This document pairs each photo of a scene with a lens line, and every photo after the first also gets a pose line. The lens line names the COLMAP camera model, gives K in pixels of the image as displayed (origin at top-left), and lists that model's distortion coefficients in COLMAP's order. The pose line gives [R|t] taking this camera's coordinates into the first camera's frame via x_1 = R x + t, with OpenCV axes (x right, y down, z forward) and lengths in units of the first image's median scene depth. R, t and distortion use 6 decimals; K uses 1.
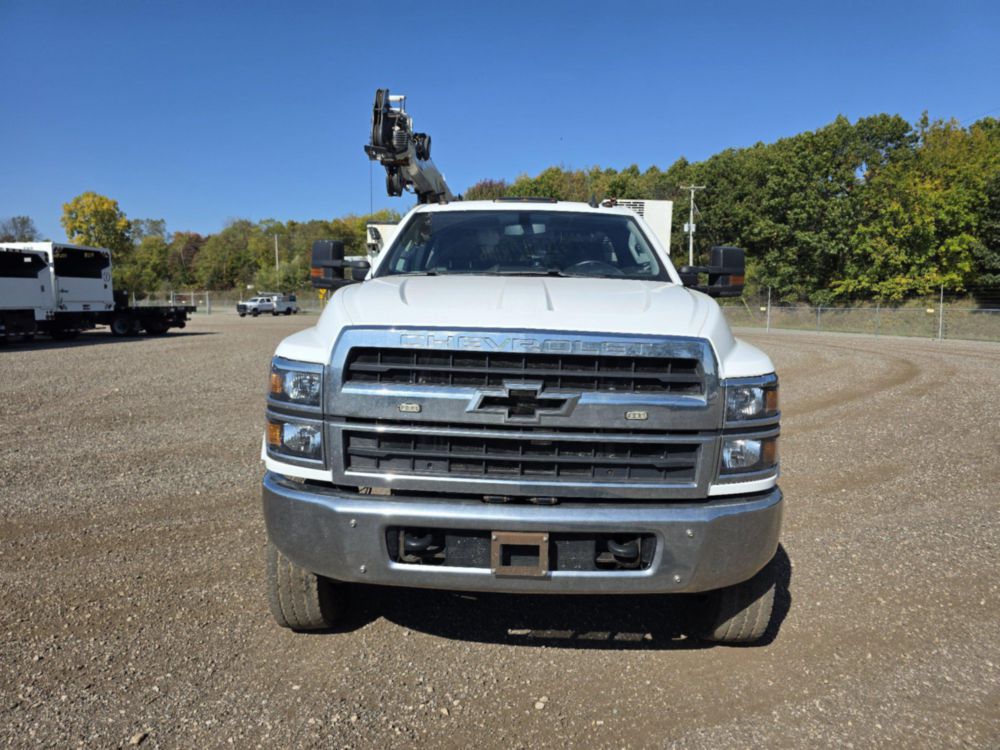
lens RADIAL K [[675.1, 0, 502.0], [0, 675.1, 370.9], [0, 0, 1]] dist [0.051978, -0.050733]
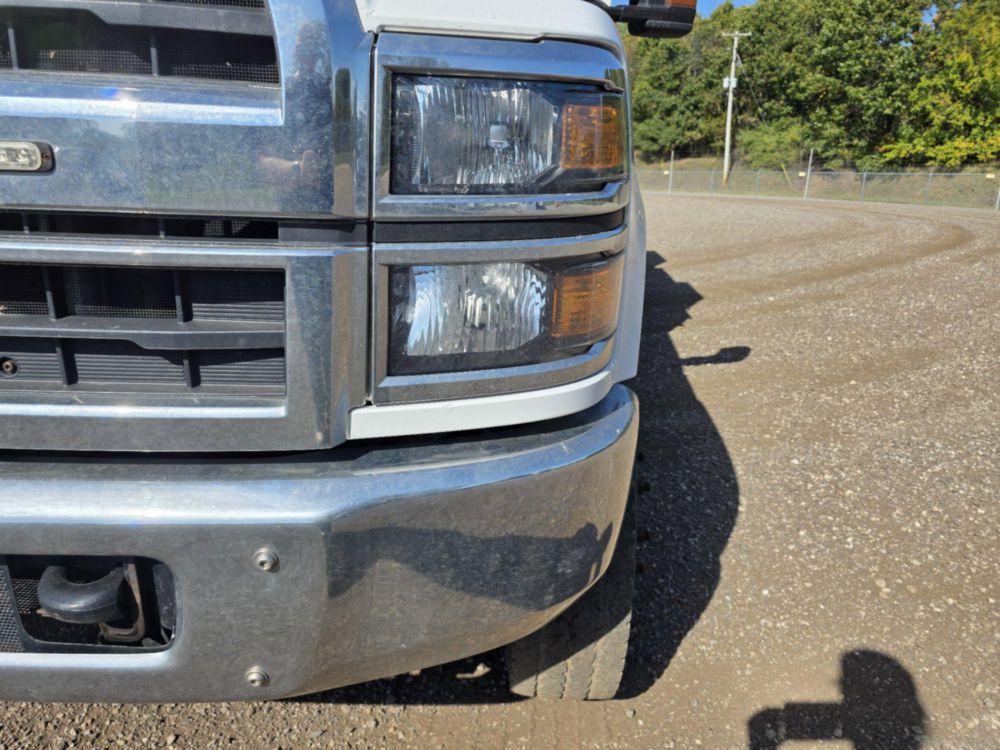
lens RADIAL K [[675.1, 0, 500.8], [0, 675.1, 370.4], [0, 0, 1]] dist [0.051978, -0.050733]
pose [[0.999063, 0.017197, -0.039715, 0.128238], [-0.009766, 0.983576, 0.180229, 0.030916], [0.042163, -0.179672, 0.982823, 0.229453]]
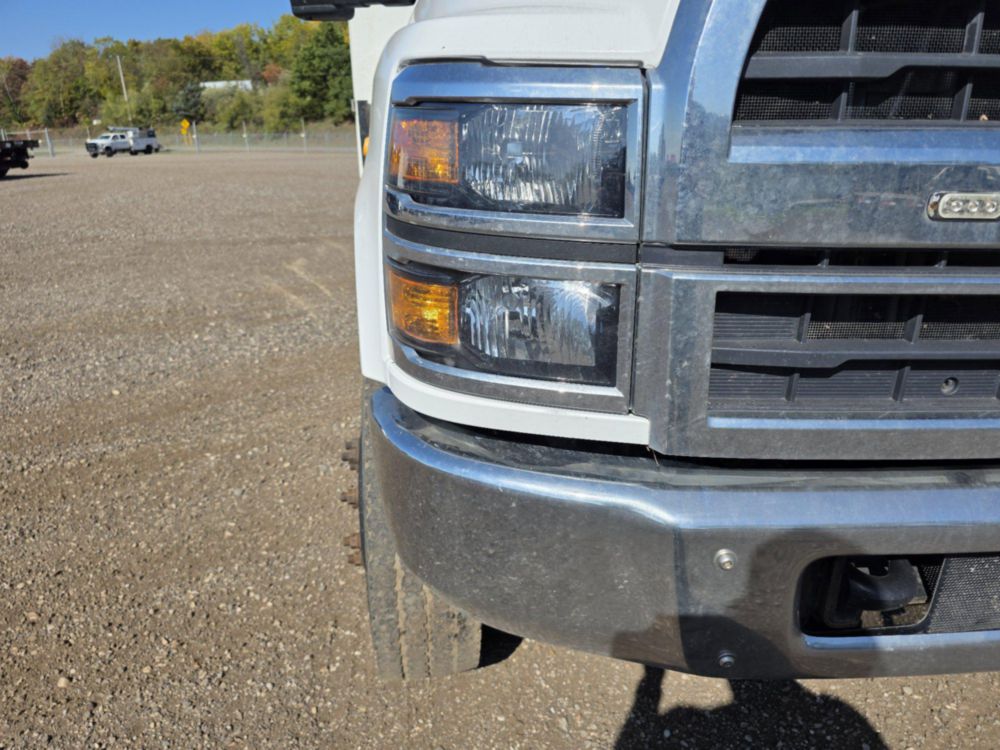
lens RADIAL K [[675.1, 0, 490.3], [0, 675.1, 379.1], [0, 0, 1]] dist [0.051978, -0.050733]
pose [[0.989438, -0.072785, 0.125362, -0.122084], [0.040280, 0.968796, 0.244565, 0.014881], [-0.139250, -0.236933, 0.961495, 0.229402]]
